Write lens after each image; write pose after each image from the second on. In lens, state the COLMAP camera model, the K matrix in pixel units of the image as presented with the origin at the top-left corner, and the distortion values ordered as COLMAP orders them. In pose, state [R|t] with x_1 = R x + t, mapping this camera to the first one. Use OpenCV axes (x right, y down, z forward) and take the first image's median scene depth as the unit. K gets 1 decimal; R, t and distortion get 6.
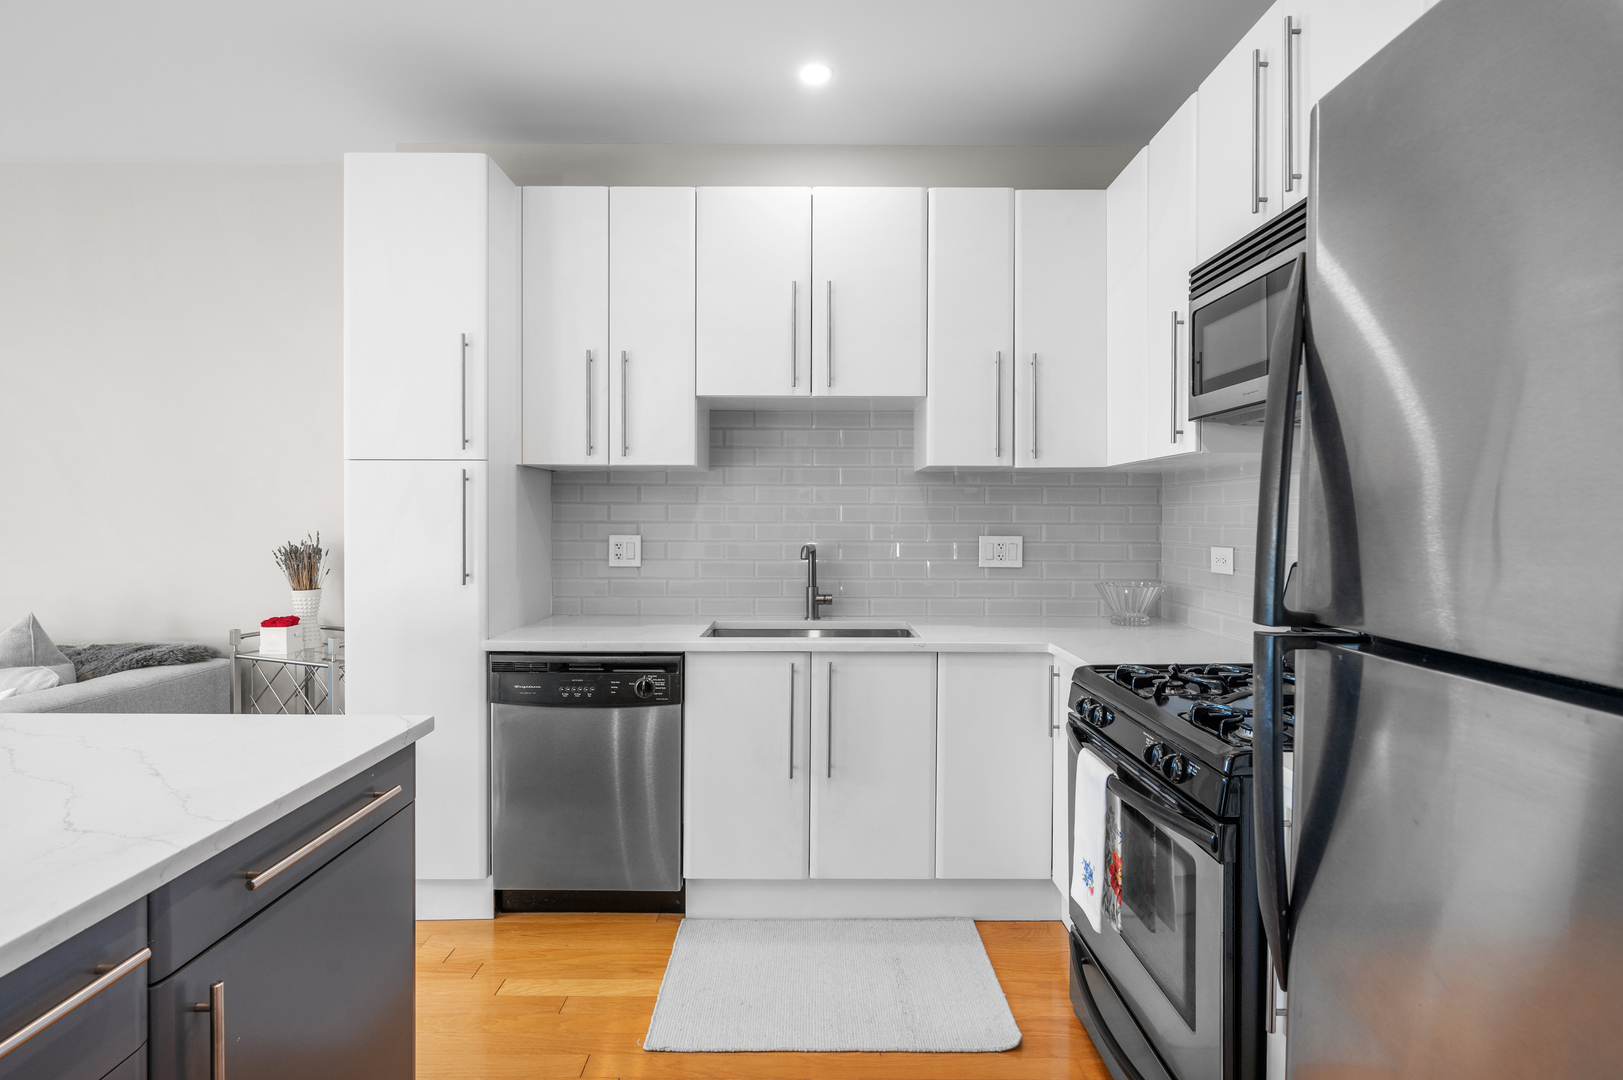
lens RADIAL K [[776.4, 0, 817.6], [0, 776.4, 523.8], [0, 0, 1]] dist [-0.002281, 0.001316]
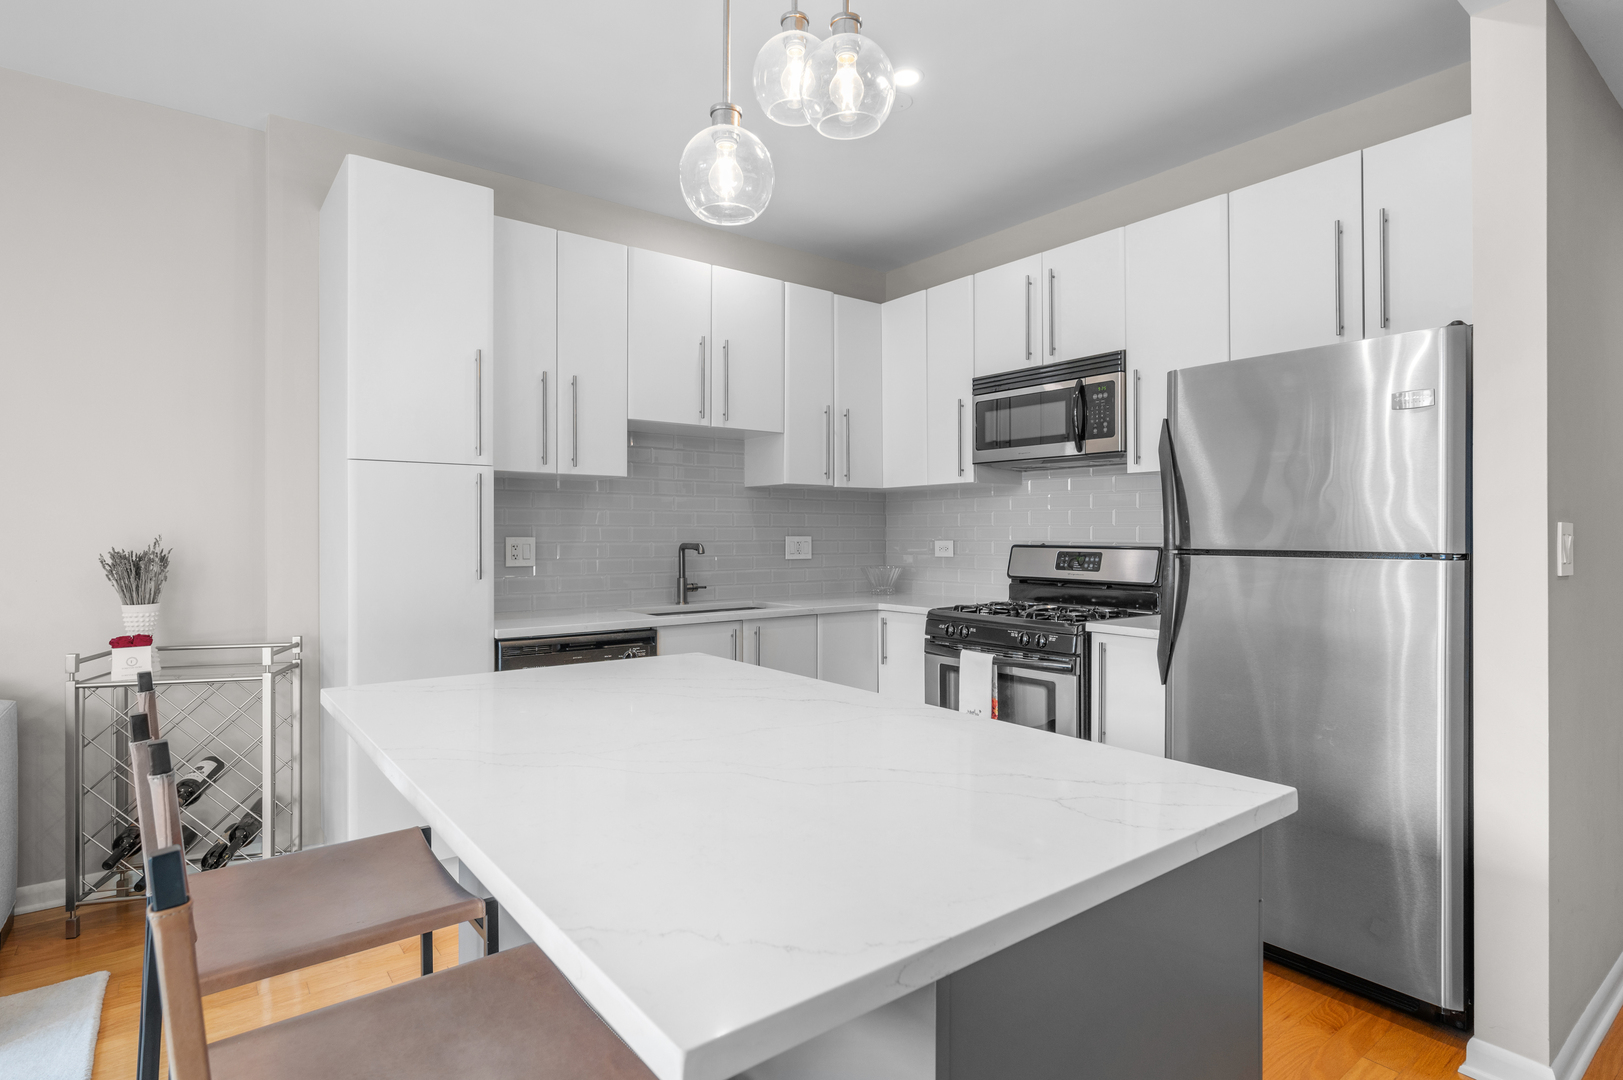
lens RADIAL K [[828.0, 0, 817.2], [0, 828.0, 535.0], [0, 0, 1]] dist [-0.005196, 0.003135]
pose [[0.790629, -0.004463, 0.612280, -0.754313], [0.009200, 0.999947, -0.004591, 0.024628], [-0.612227, 0.009263, 0.790628, -0.201158]]
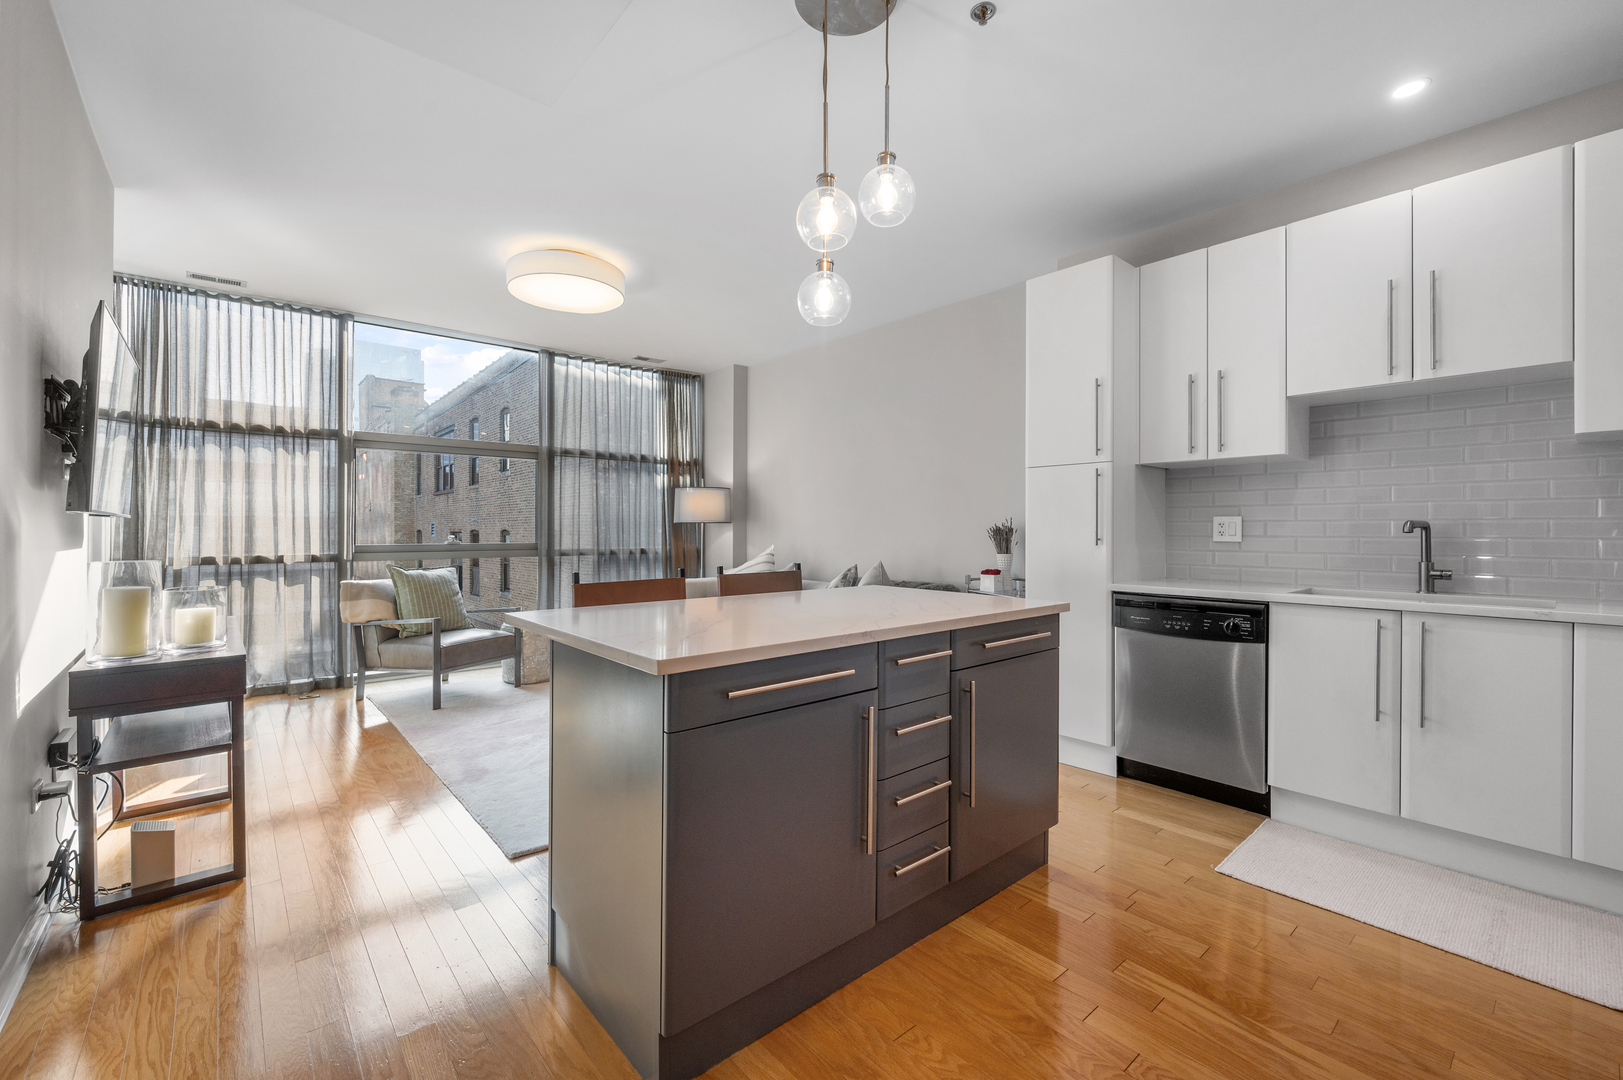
lens RADIAL K [[683.6, 0, 807.3], [0, 683.6, 527.5], [0, 0, 1]] dist [-0.002052, 0.000684]
pose [[0.651638, -0.004392, -0.758517, 0.173057], [-0.009219, 0.999864, -0.013710, 0.064072], [0.758474, 0.015927, 0.651509, -0.271388]]
